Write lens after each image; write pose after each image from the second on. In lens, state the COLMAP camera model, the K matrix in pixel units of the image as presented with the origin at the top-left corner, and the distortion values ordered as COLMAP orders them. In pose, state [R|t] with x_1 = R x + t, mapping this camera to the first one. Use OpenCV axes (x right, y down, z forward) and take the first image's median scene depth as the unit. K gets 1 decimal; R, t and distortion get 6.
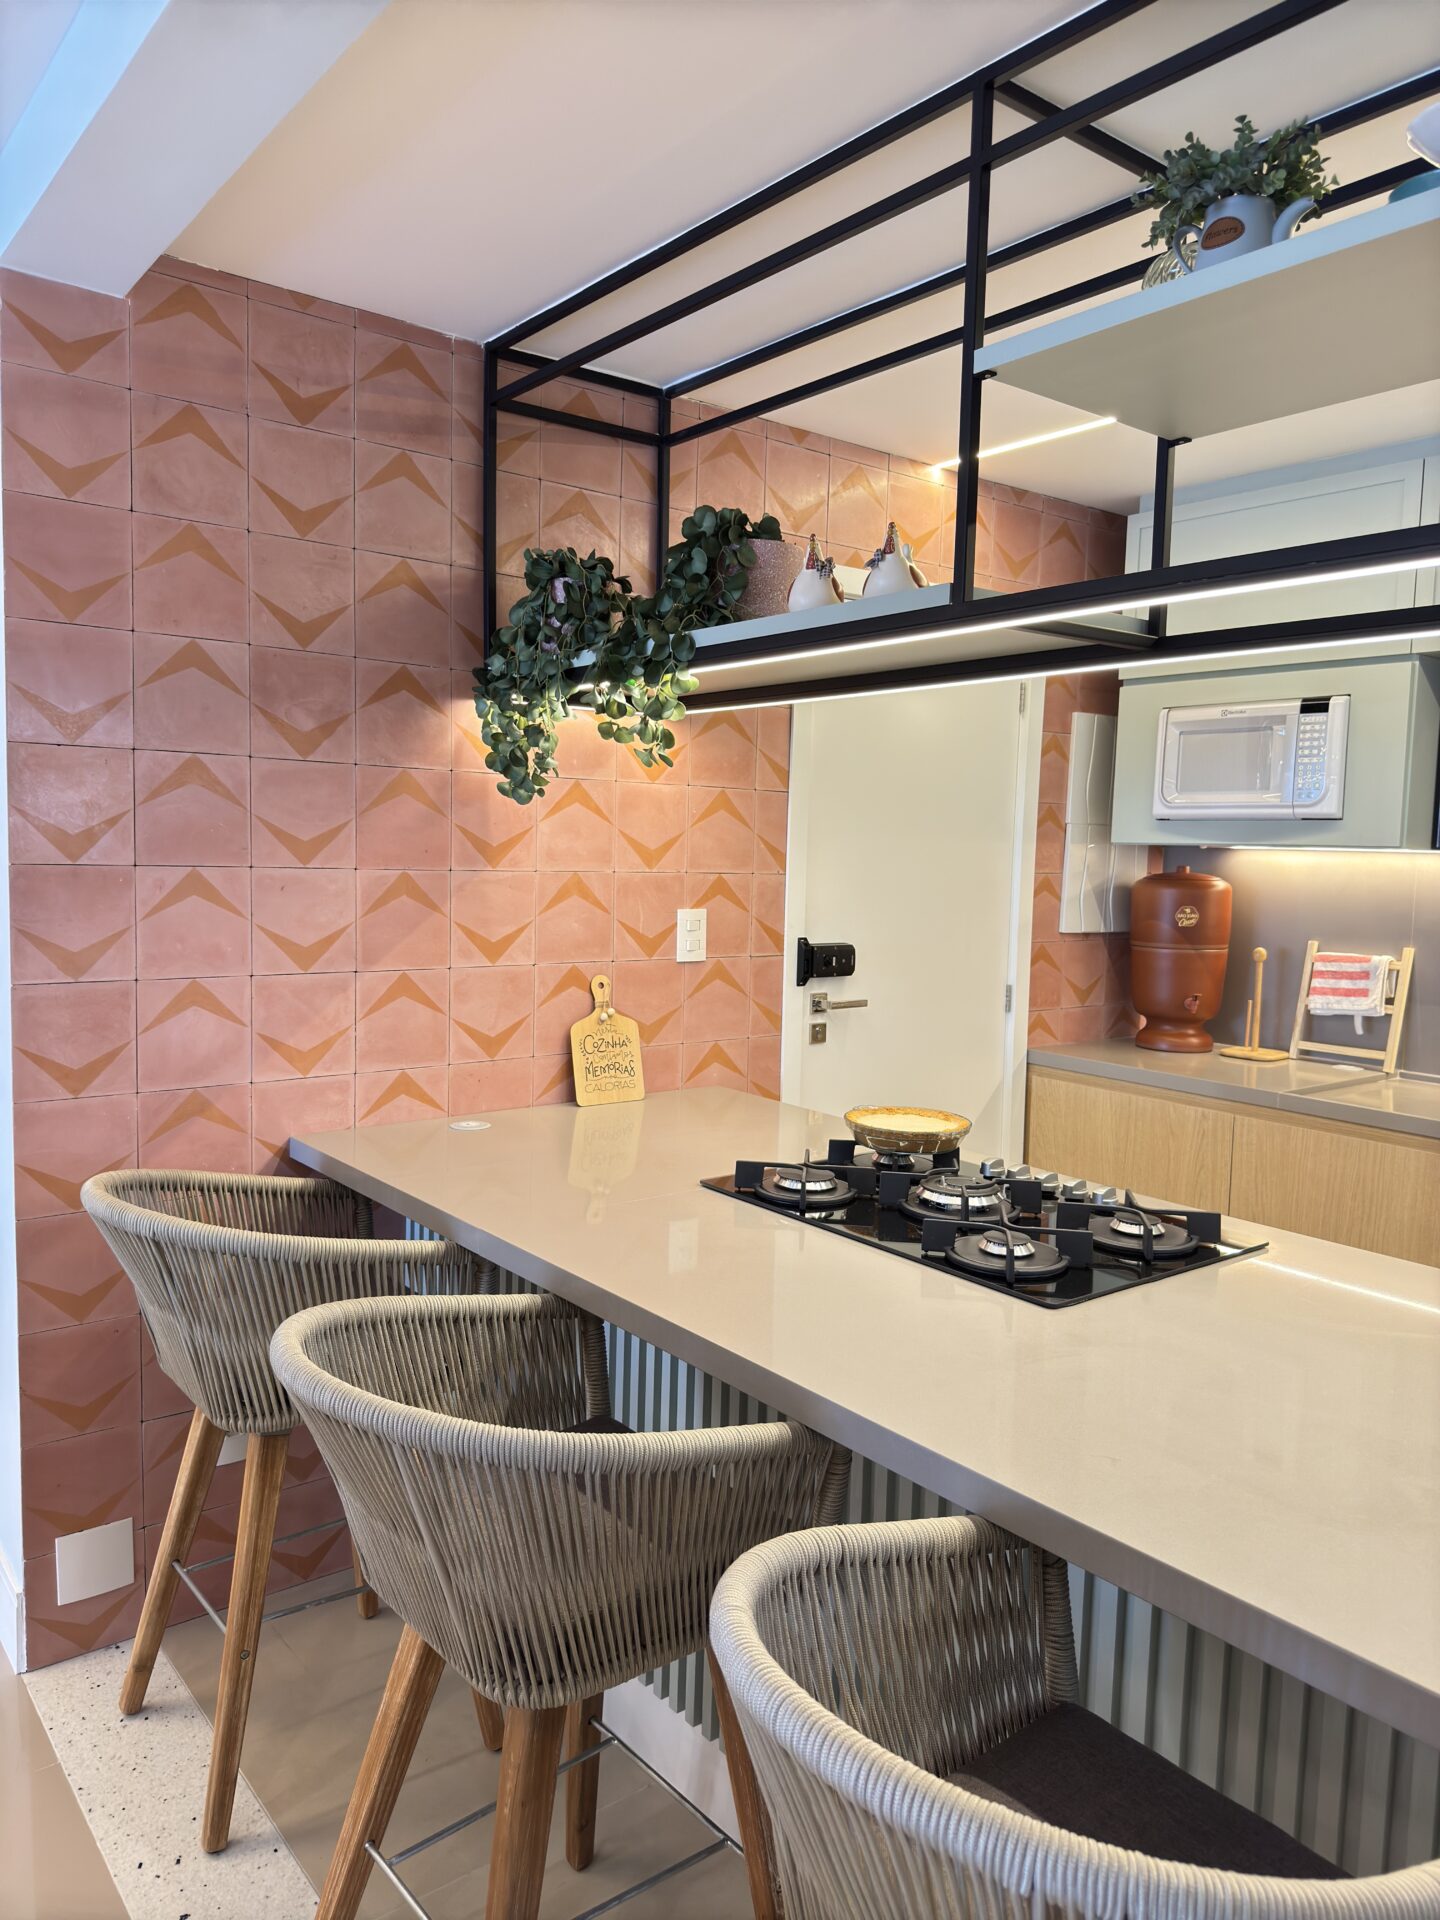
lens RADIAL K [[1374.3, 0, 693.8], [0, 1374.3, 967.3], [0, 0, 1]] dist [0.123371, -0.217748]
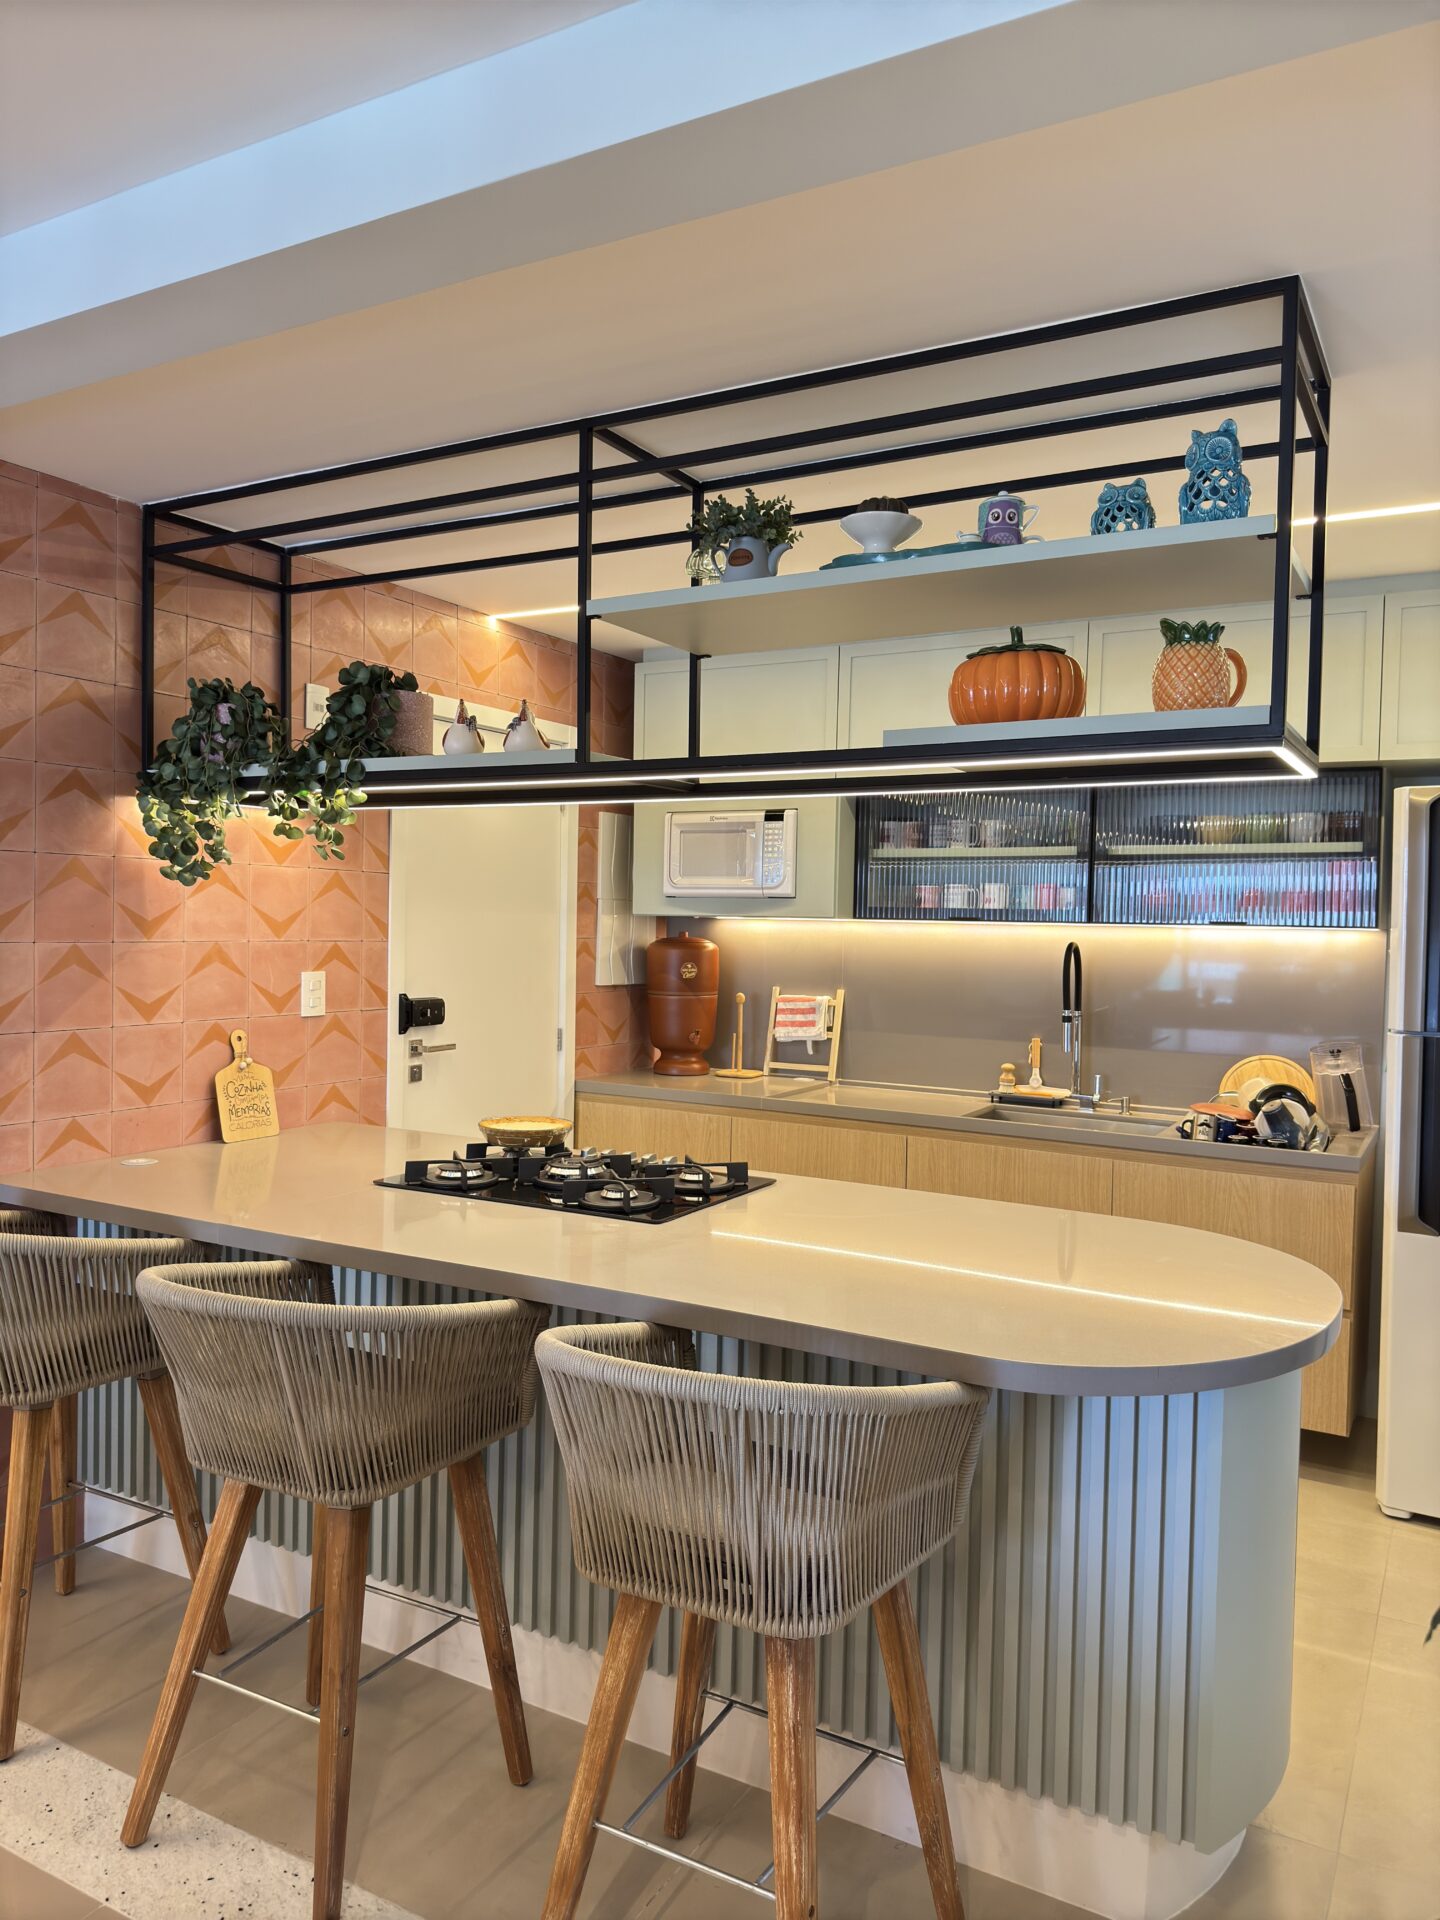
lens RADIAL K [[1350.4, 0, 718.3], [0, 1350.4, 964.5], [0, 0, 1]] dist [0.118263, -0.173288]
pose [[0.923455, -0.020408, 0.383164, -0.149187], [0.038982, 0.998408, -0.040773, 0.014998], [-0.381722, 0.052588, 0.922780, -0.252046]]
